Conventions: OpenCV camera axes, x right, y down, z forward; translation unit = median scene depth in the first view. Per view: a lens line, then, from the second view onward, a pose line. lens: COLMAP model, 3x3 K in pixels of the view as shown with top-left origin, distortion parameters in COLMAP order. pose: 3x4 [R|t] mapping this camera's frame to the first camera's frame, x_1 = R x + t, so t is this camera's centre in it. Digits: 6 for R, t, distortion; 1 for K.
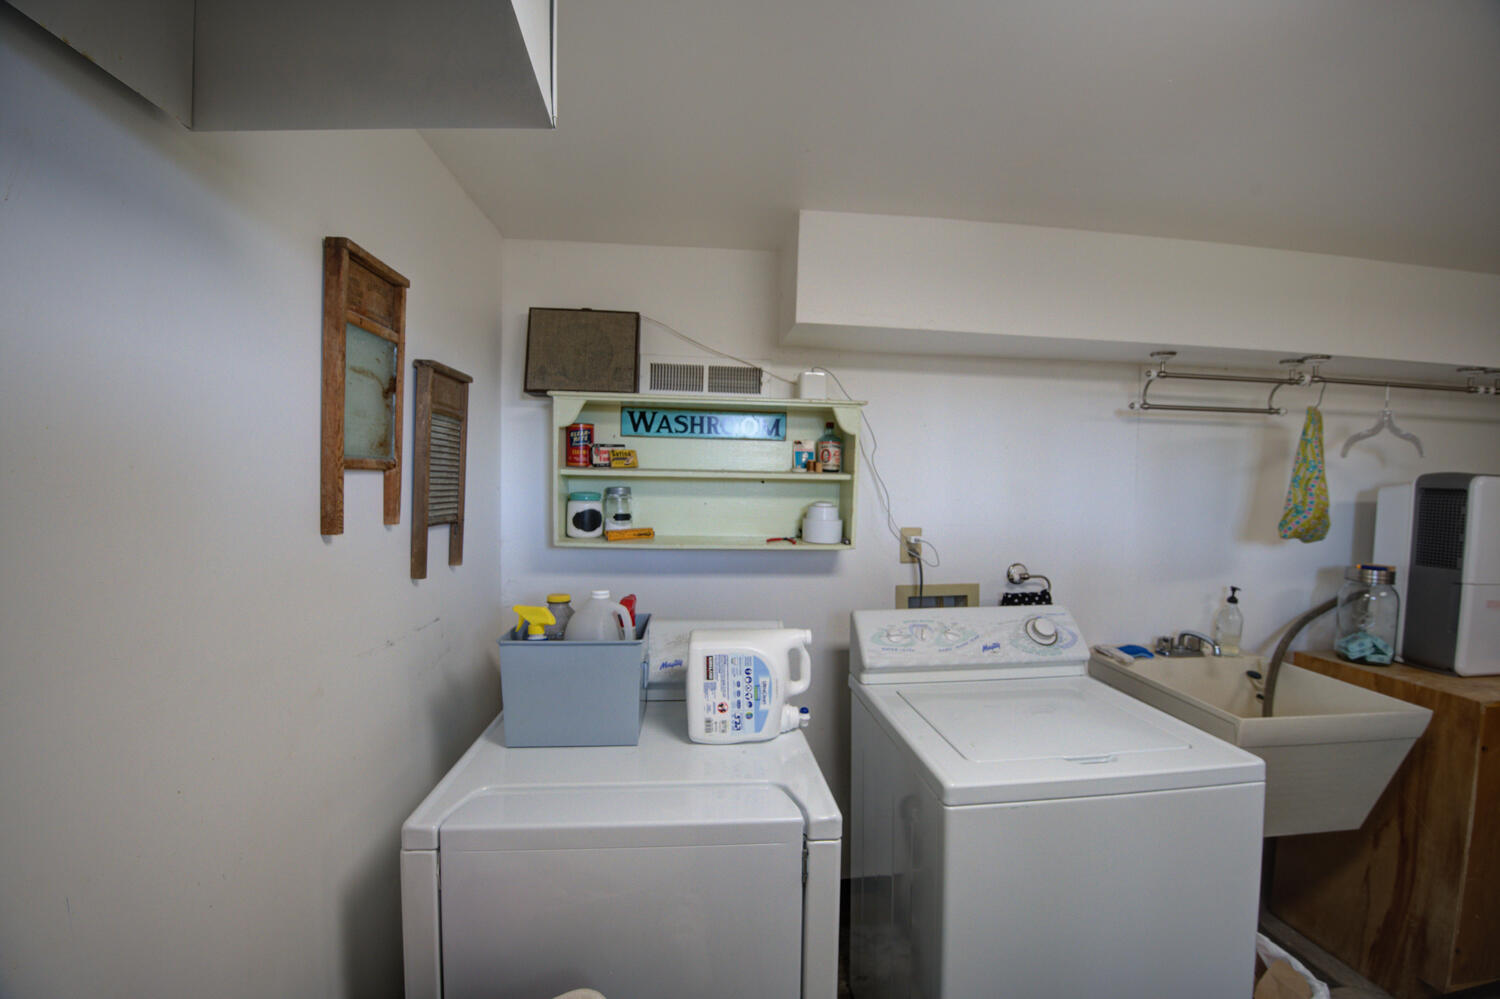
lens RADIAL K [[611.0, 0, 750.0], [0, 611.0, 499.5], [0, 0, 1]] dist [-0.044040, 0.000466]
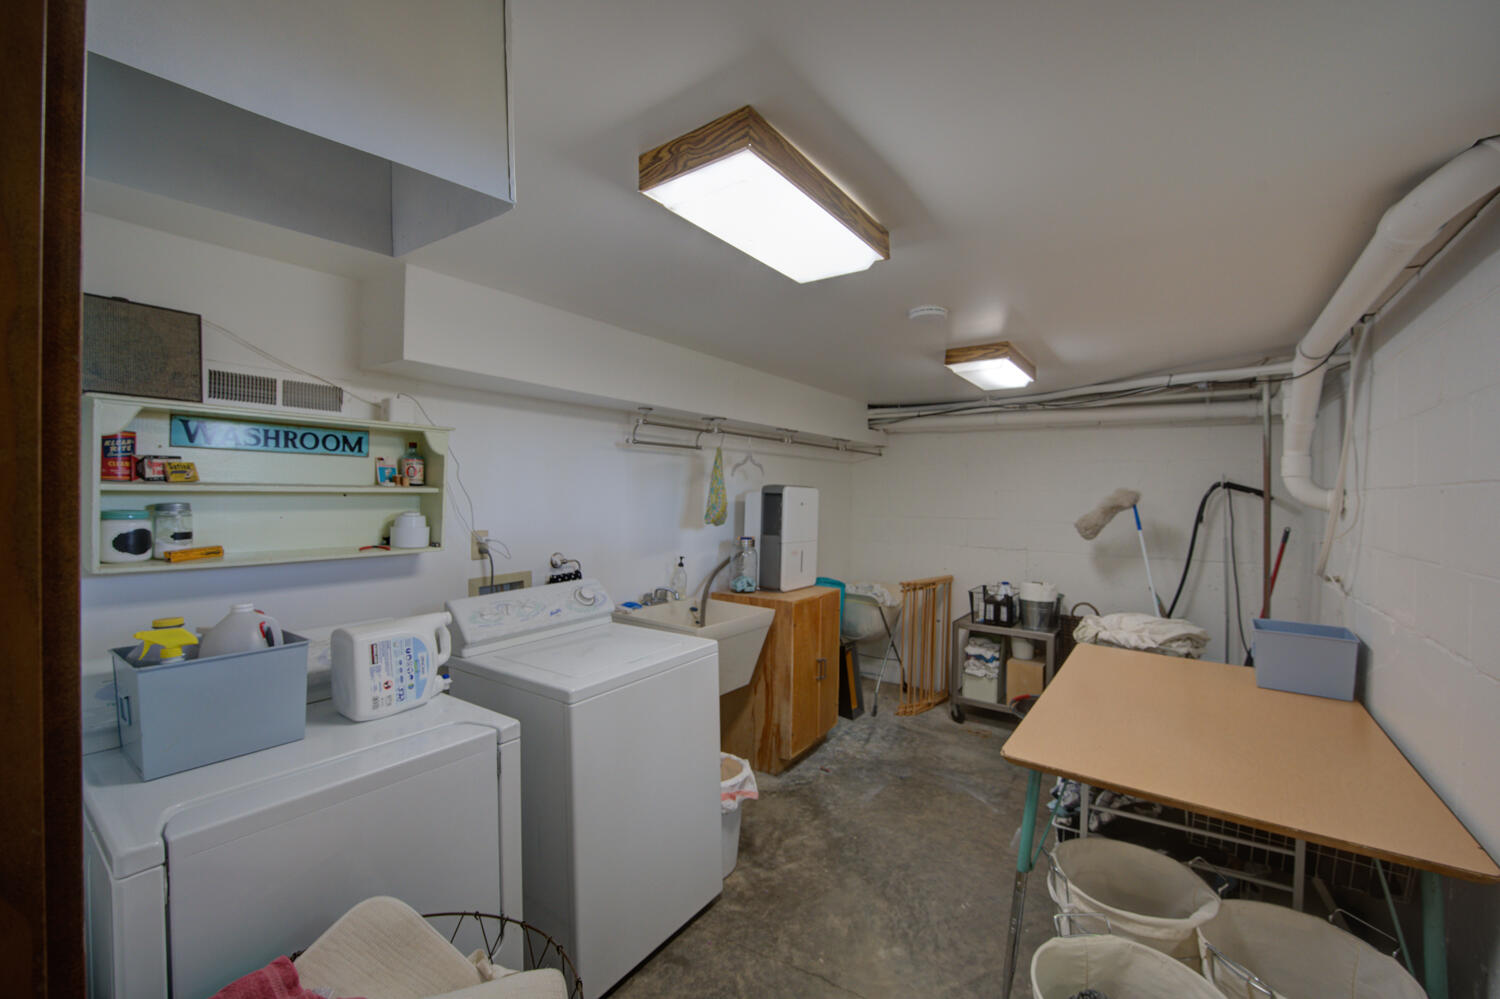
lens RADIAL K [[611.0, 0, 750.0], [0, 611.0, 499.5], [0, 0, 1]] dist [-0.044040, 0.000466]
pose [[0.648984, -0.019474, 0.760552, -0.329717], [0.025767, 0.999661, 0.003609, -0.006935], [-0.760365, 0.017255, 0.649267, -0.222825]]
